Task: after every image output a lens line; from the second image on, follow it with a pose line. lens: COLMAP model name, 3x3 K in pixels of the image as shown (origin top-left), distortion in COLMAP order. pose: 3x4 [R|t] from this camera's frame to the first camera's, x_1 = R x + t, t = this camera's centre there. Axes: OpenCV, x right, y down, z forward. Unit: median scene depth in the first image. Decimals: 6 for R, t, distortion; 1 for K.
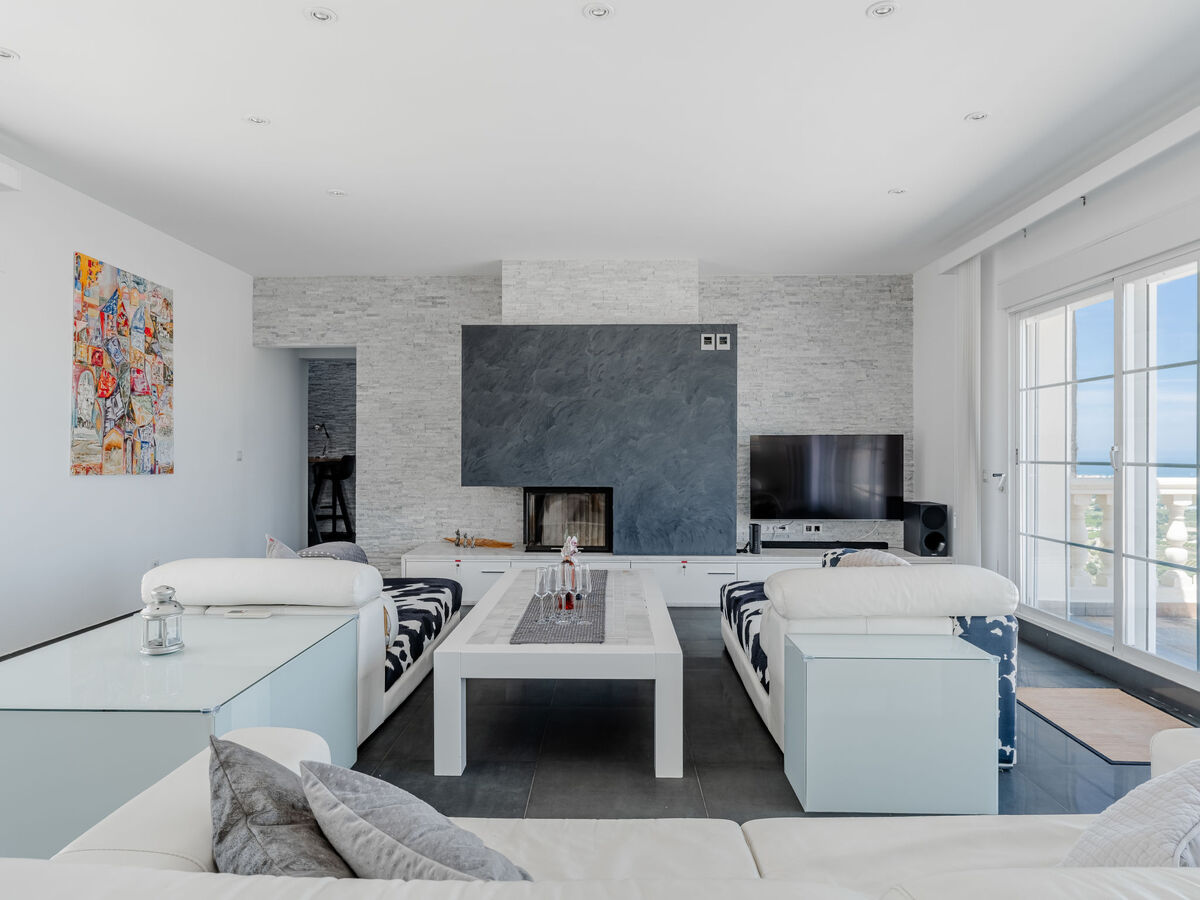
lens RADIAL K [[740.4, 0, 587.8], [0, 740.4, 446.2], [0, 0, 1]] dist [-0.014357, 0.010129]
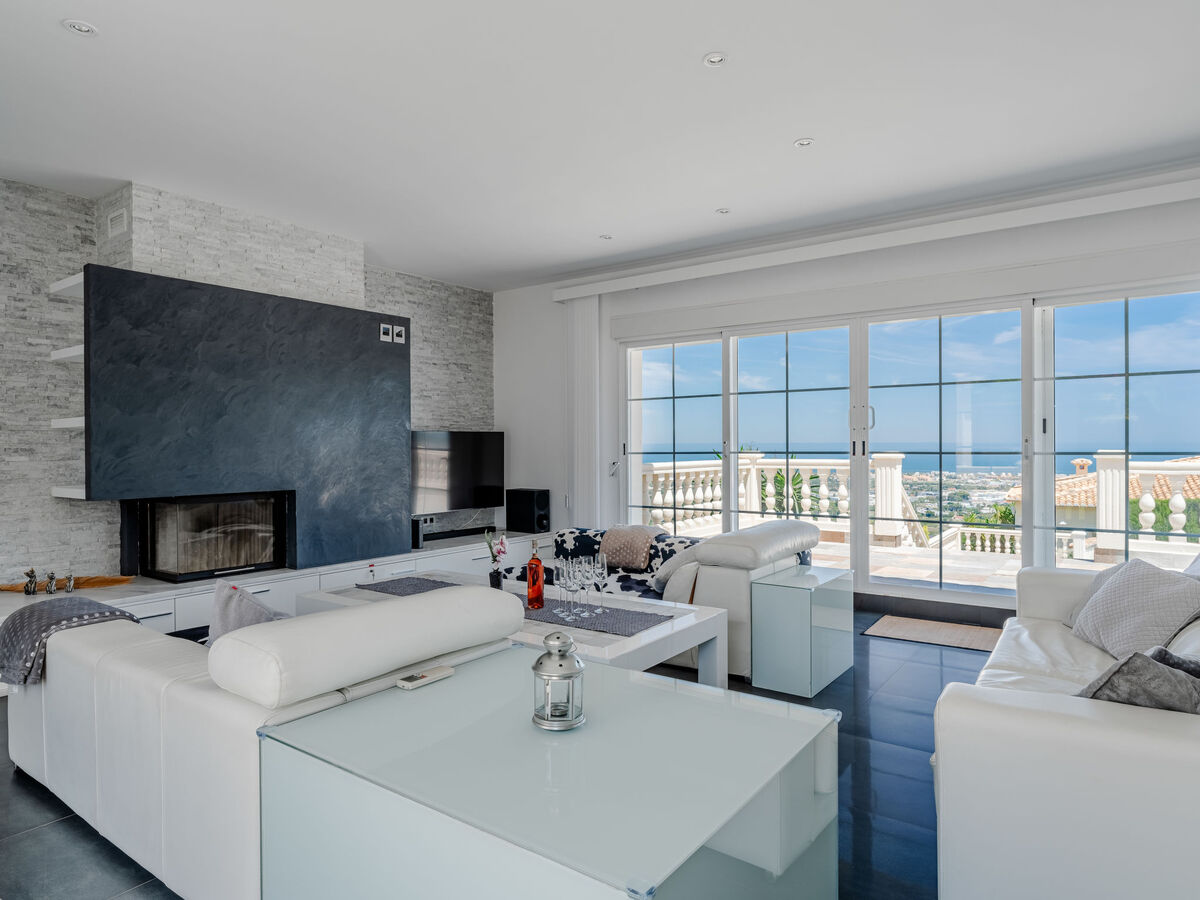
lens RADIAL K [[740.4, 0, 603.1], [0, 740.4, 448.8], [0, 0, 1]] dist [-0.014357, 0.010129]
pose [[0.556425, -0.008063, 0.830858, -0.471823], [0.001886, 0.999963, 0.008441, 0.001413], [-0.830895, -0.003129, 0.556420, 0.232076]]
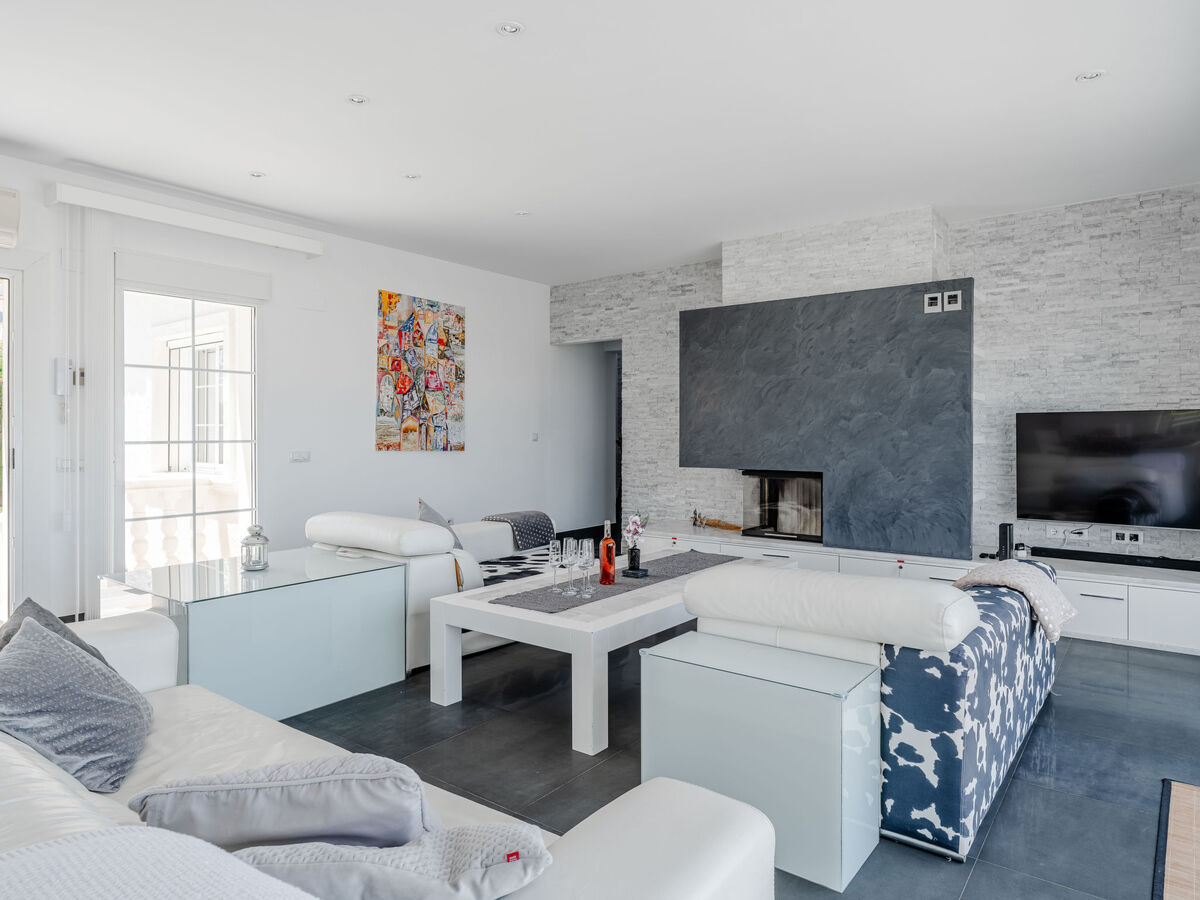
lens RADIAL K [[740.4, 0, 579.6], [0, 740.4, 432.7], [0, 0, 1]] dist [-0.014357, 0.010129]
pose [[0.799529, -0.001090, -0.600627, 0.341018], [0.004445, 0.999982, 0.004102, 0.001196], [0.600611, -0.005950, 0.799519, 0.086481]]
